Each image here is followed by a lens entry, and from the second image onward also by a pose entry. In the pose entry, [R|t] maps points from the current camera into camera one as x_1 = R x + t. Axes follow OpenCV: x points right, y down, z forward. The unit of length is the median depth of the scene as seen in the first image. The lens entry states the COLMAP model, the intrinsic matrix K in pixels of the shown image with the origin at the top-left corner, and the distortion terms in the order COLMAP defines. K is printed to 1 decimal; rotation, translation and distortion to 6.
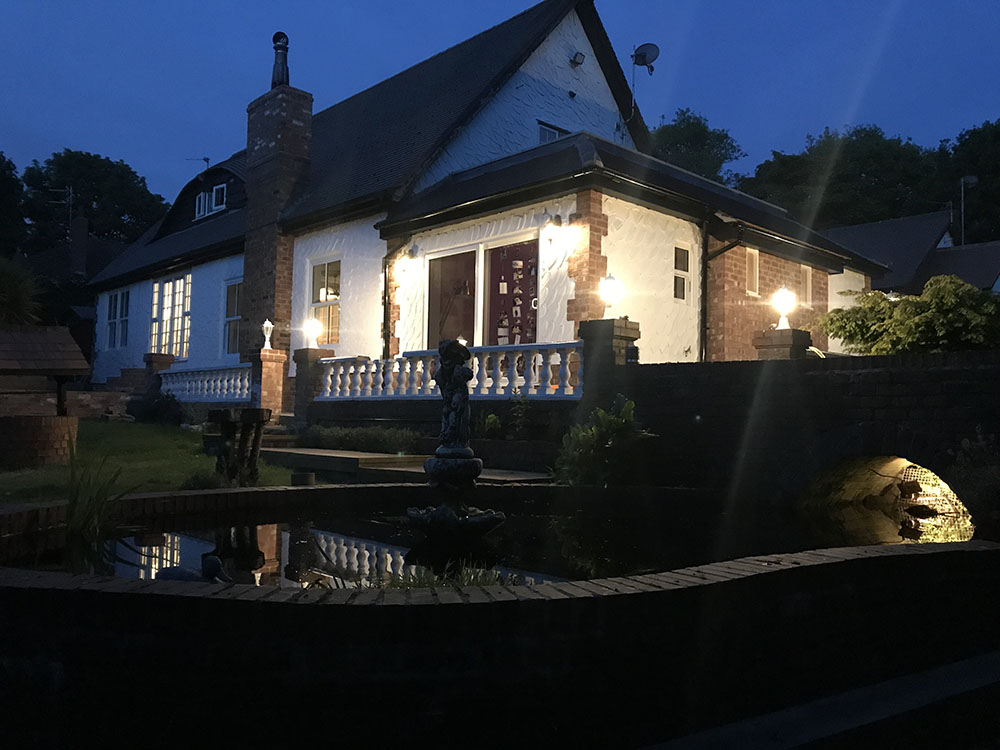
lens RADIAL K [[817.8, 0, 500.0], [0, 817.8, 375.0], [0, 0, 1]] dist [0.098952, -0.242537]
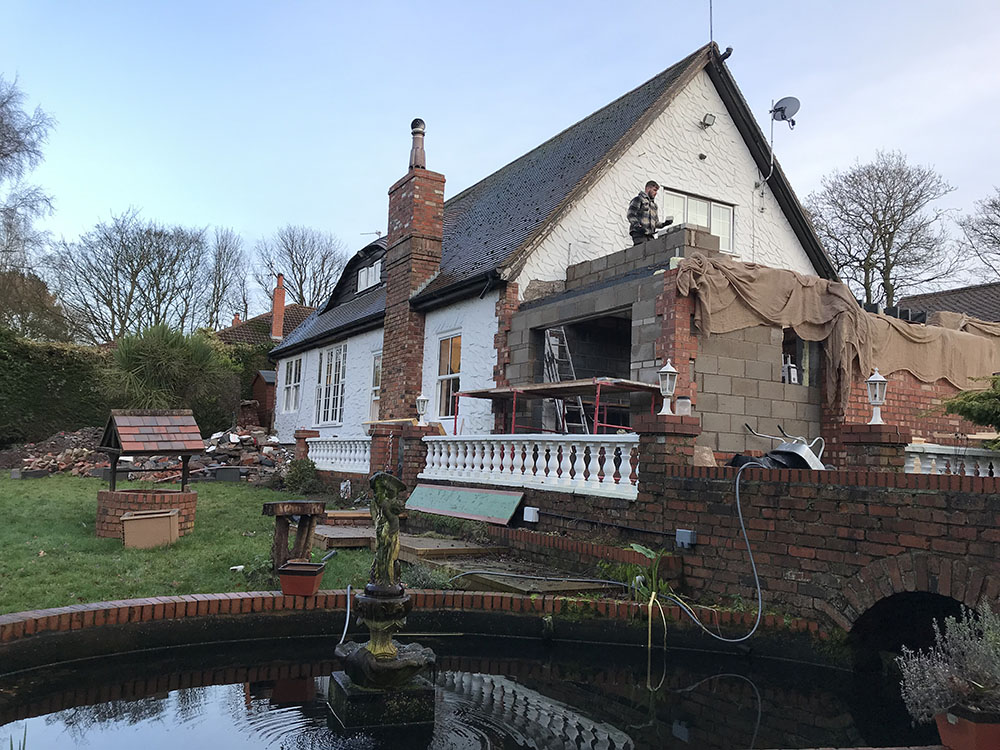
lens RADIAL K [[817.8, 0, 500.0], [0, 817.8, 375.0], [0, 0, 1]] dist [0.098952, -0.242537]
pose [[0.969406, -0.005702, -0.245396, 0.092714], [-0.007857, 0.998497, -0.054237, -0.031029], [0.245336, 0.054506, 0.967905, 0.023117]]
